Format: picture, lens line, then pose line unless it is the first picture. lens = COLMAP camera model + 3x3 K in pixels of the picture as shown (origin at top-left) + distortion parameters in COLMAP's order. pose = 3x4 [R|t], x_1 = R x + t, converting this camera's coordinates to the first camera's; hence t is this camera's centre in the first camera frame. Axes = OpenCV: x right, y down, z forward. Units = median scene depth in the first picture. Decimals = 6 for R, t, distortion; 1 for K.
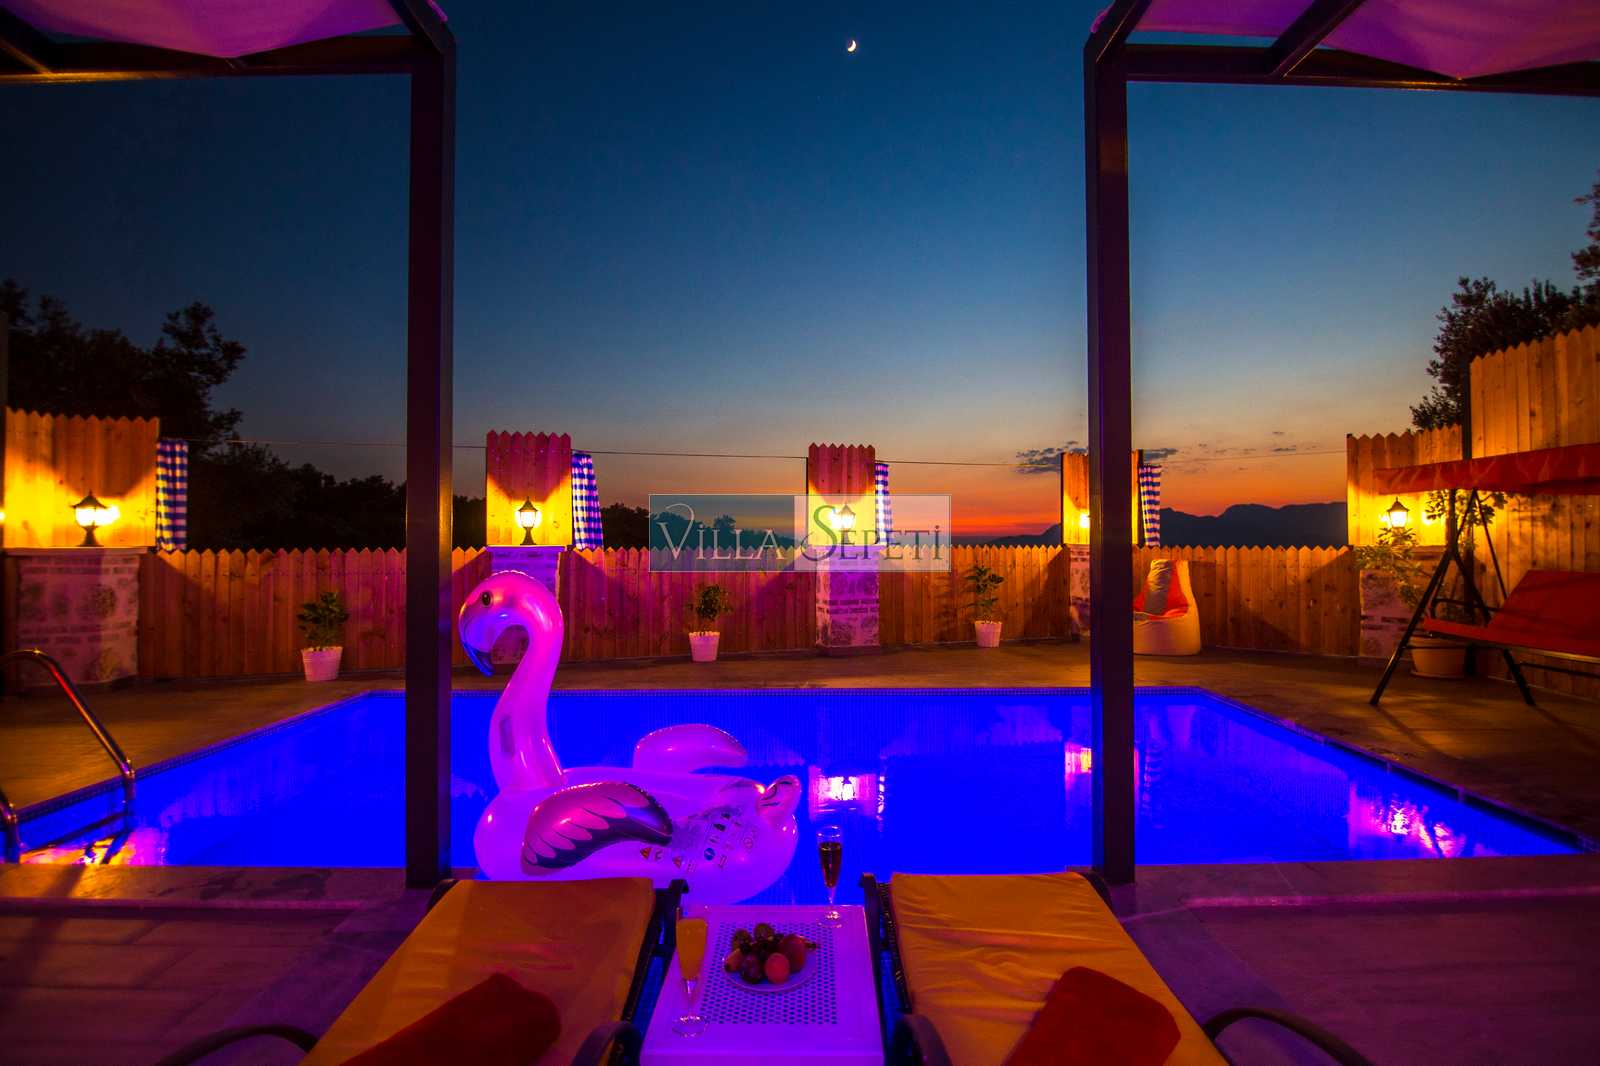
lens RADIAL K [[750.2, 0, 803.2], [0, 750.2, 526.3], [0, 0, 1]] dist [0.000740, -0.012692]
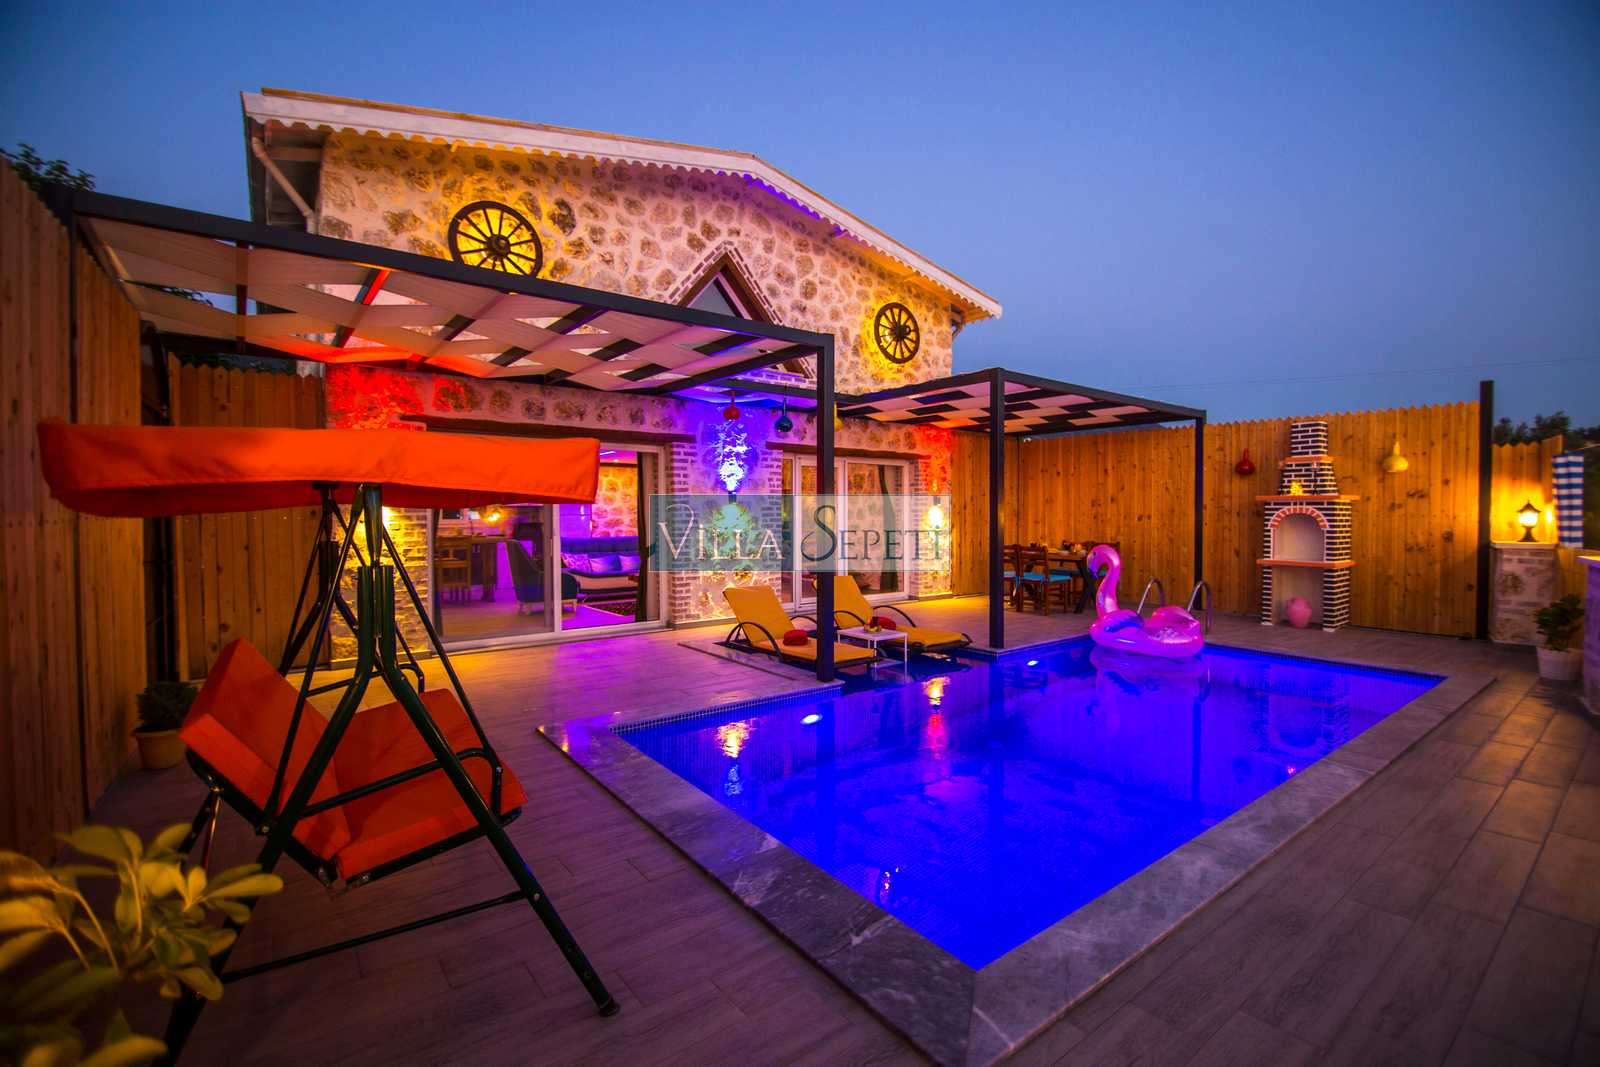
lens RADIAL K [[716.2, 0, 803.4], [0, 716.2, 526.8], [0, 0, 1]] dist [-0.001336, -0.010913]
pose [[-0.799228, 0.013754, -0.600871, 0.675970], [0.012650, 0.999902, 0.006062, -0.019553], [0.600895, -0.002756, -0.799323, 1.016448]]
